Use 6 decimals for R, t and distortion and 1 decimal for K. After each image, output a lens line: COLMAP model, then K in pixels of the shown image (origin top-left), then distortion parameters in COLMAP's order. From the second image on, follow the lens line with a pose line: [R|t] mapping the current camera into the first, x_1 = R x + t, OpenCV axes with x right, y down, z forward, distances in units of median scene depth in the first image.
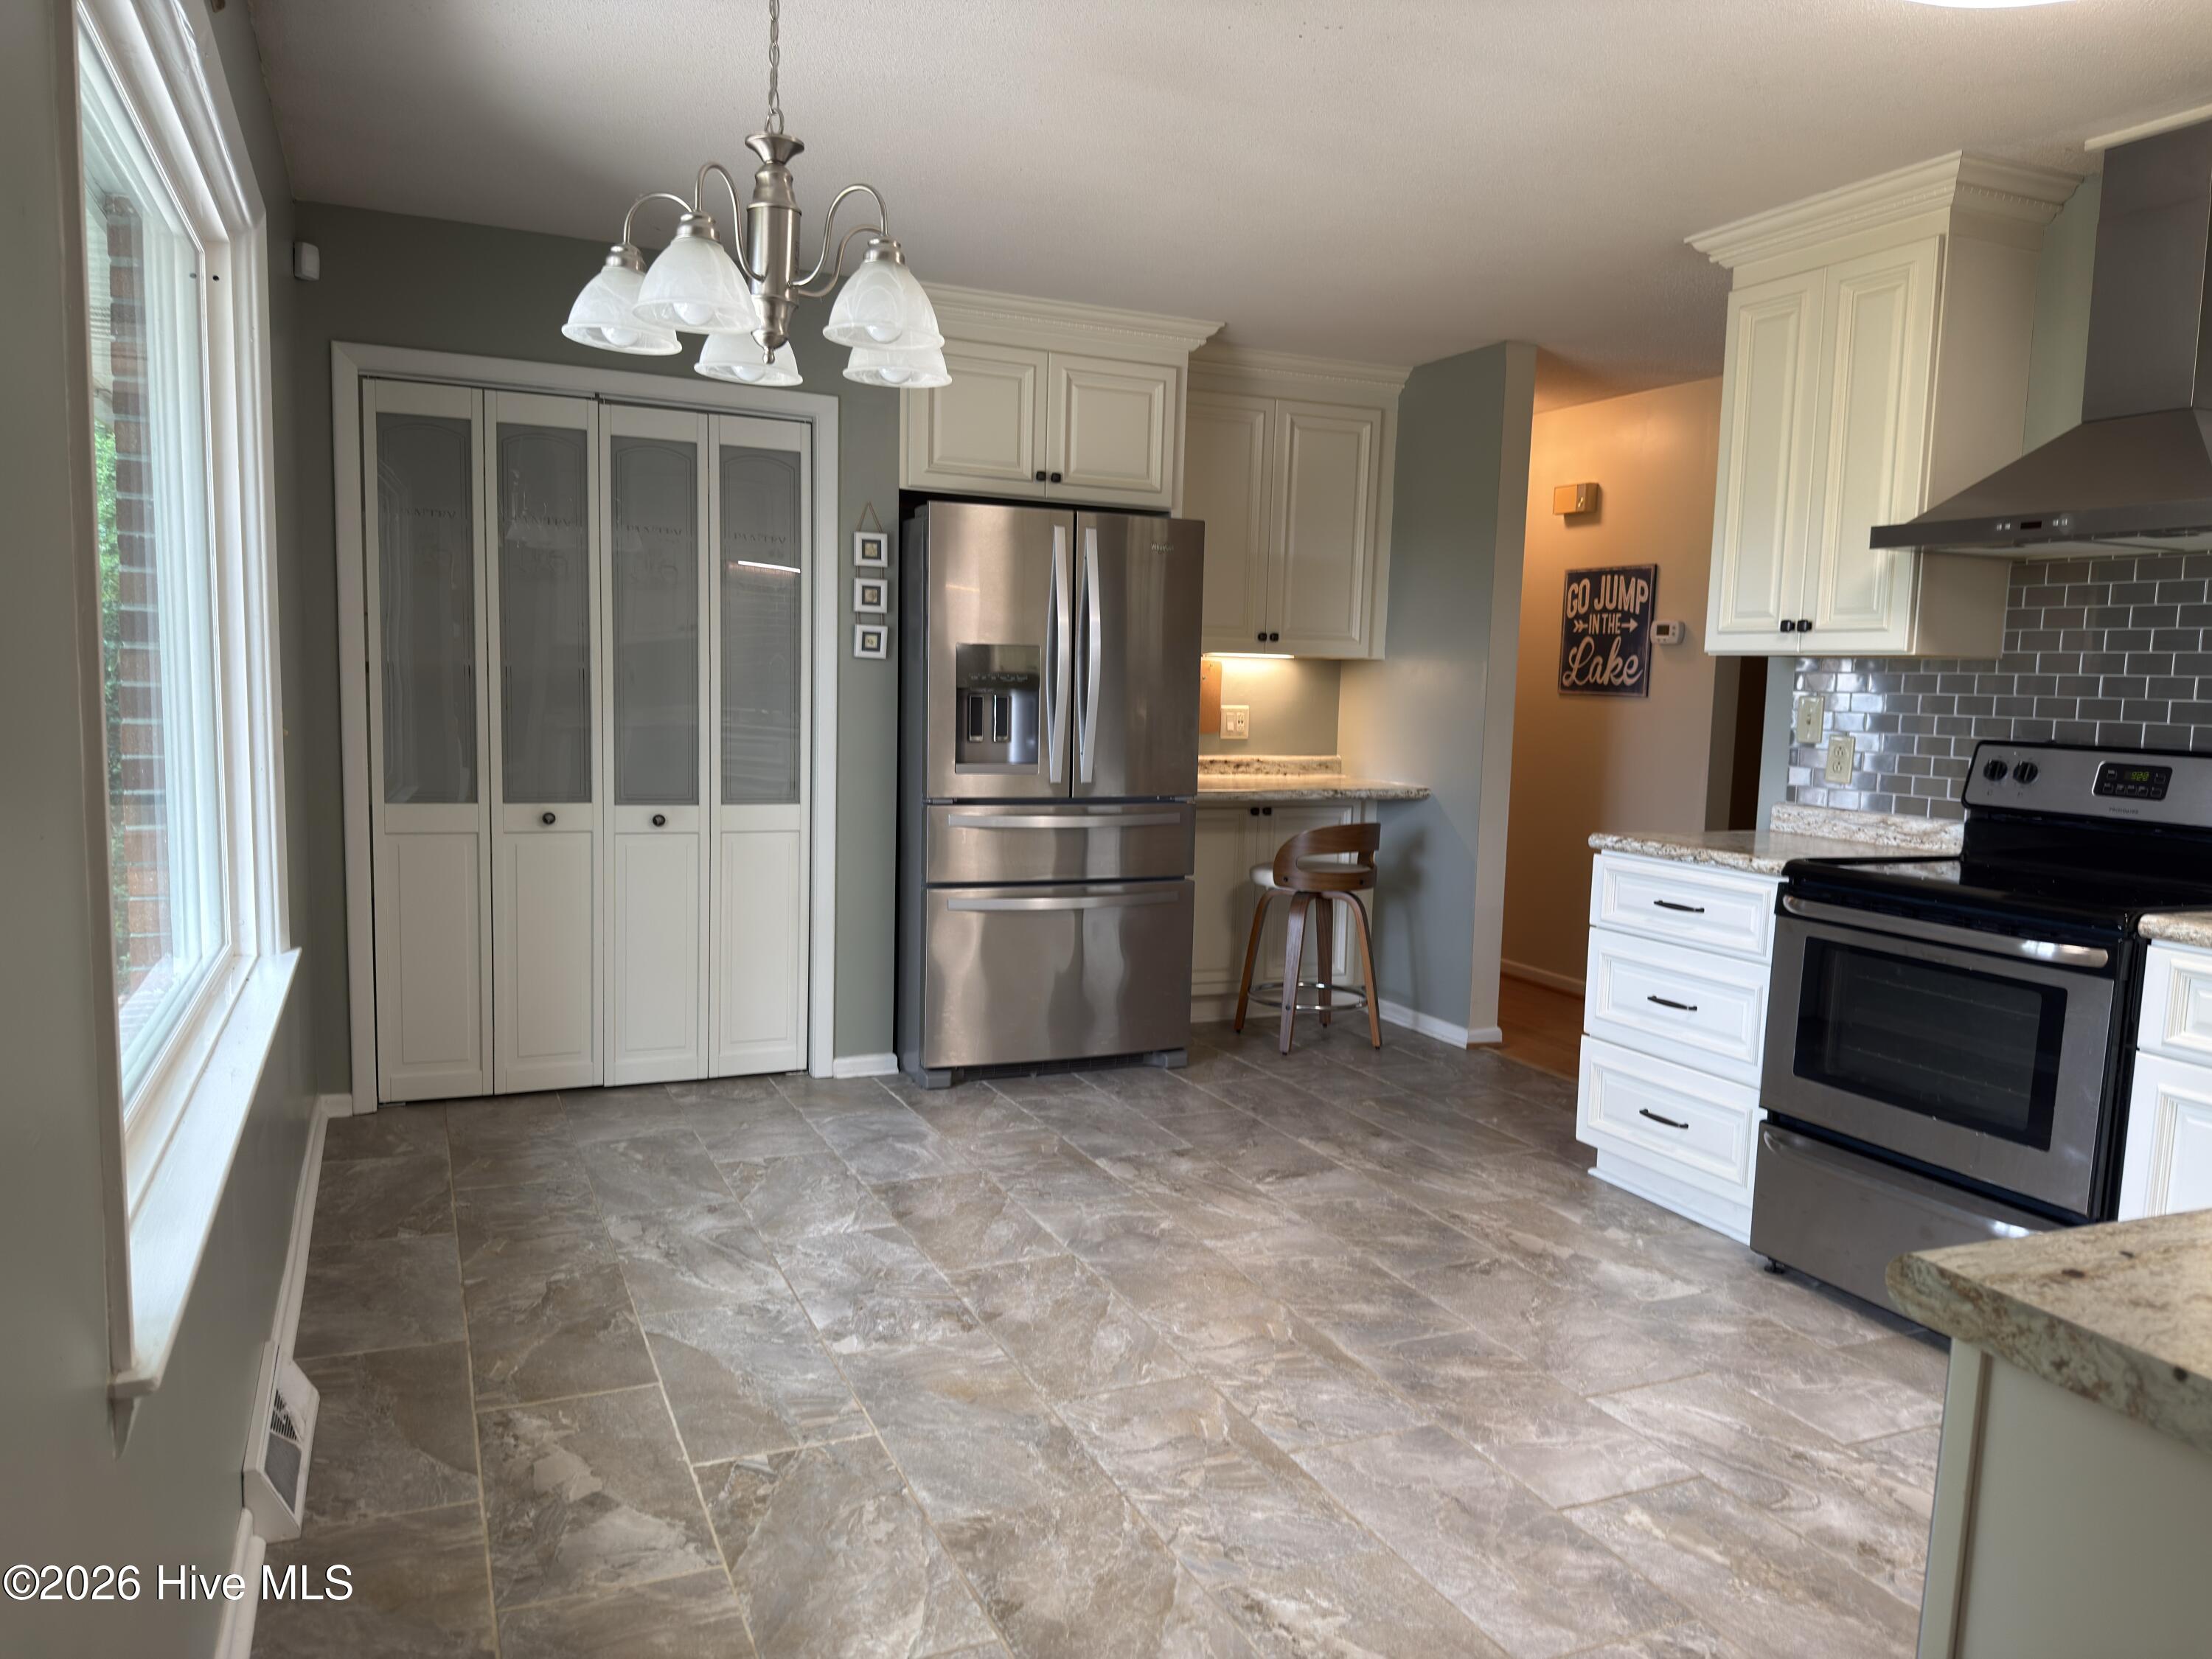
lens RADIAL K [[1541.5, 0, 1106.7], [0, 1541.5, 836.0], [0, 0, 1]] dist [0.009206, -0.025664]
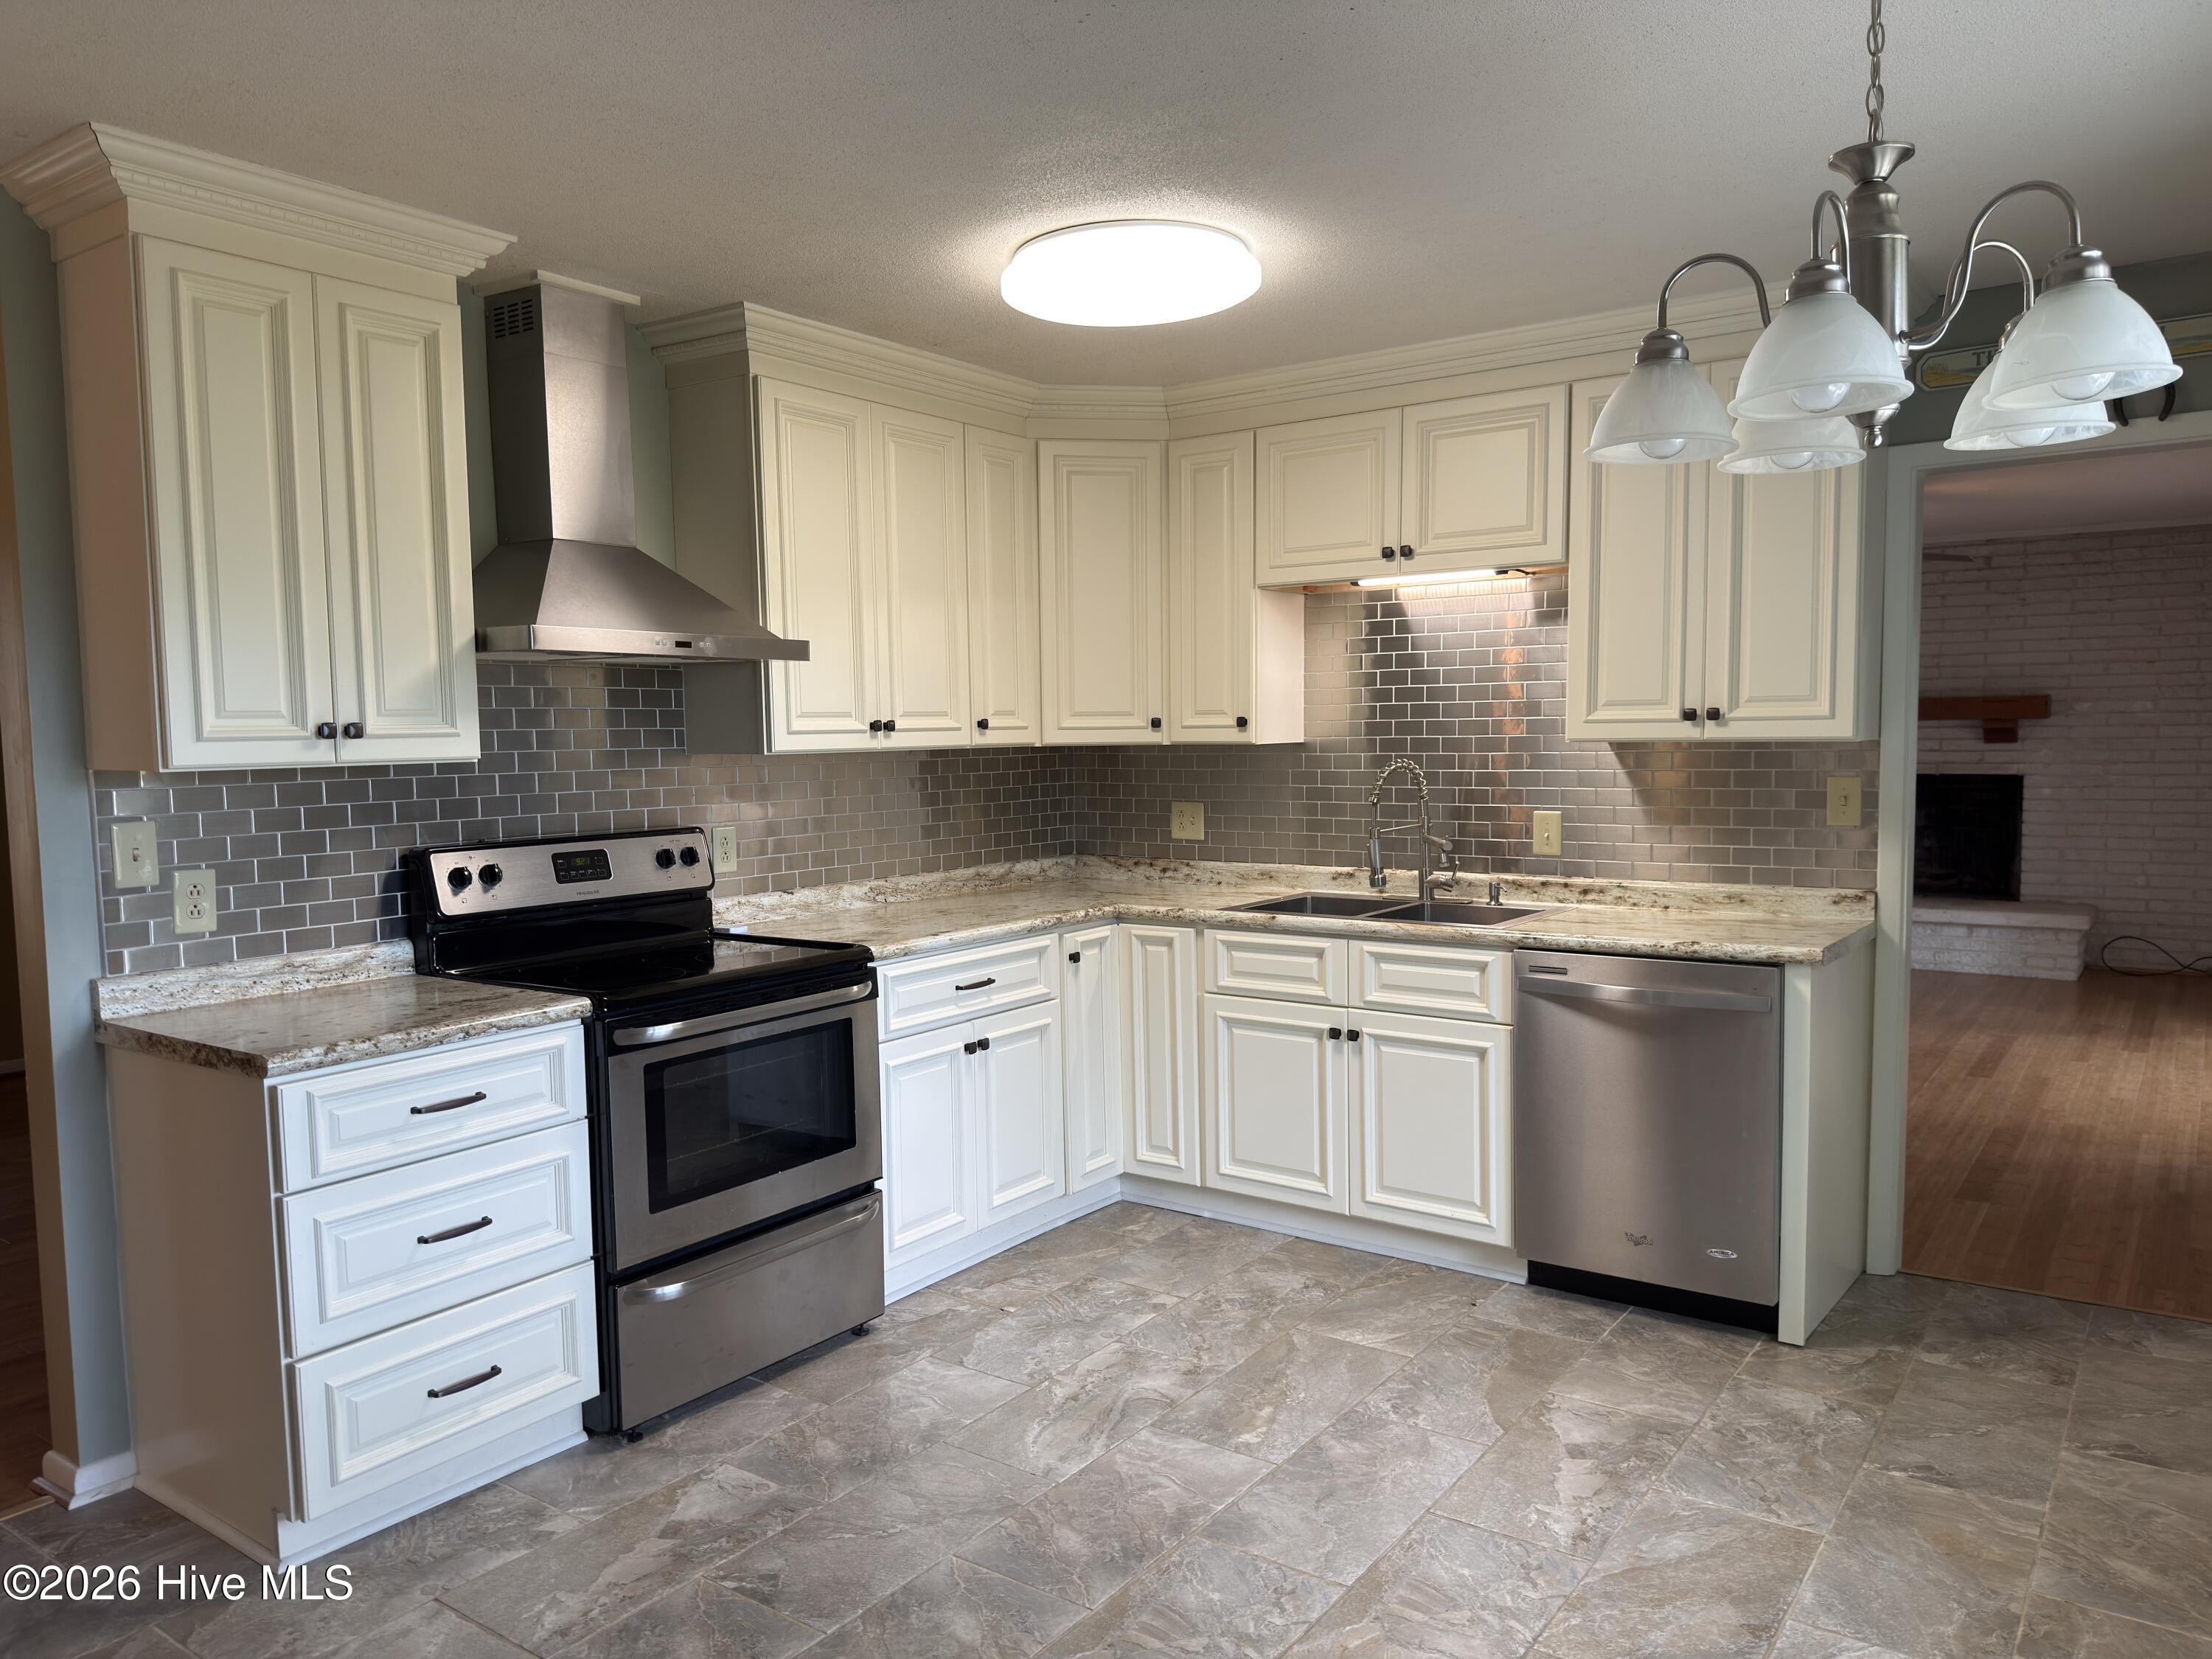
lens RADIAL K [[1541.5, 0, 1100.0], [0, 1541.5, 837.5], [0, 0, 1]] dist [0.009206, -0.025664]
pose [[-0.495628, -0.082623, 0.864596, -0.525280], [0.093326, 0.984635, 0.147593, -0.200103], [-0.863506, 0.153840, -0.480302, 1.298206]]
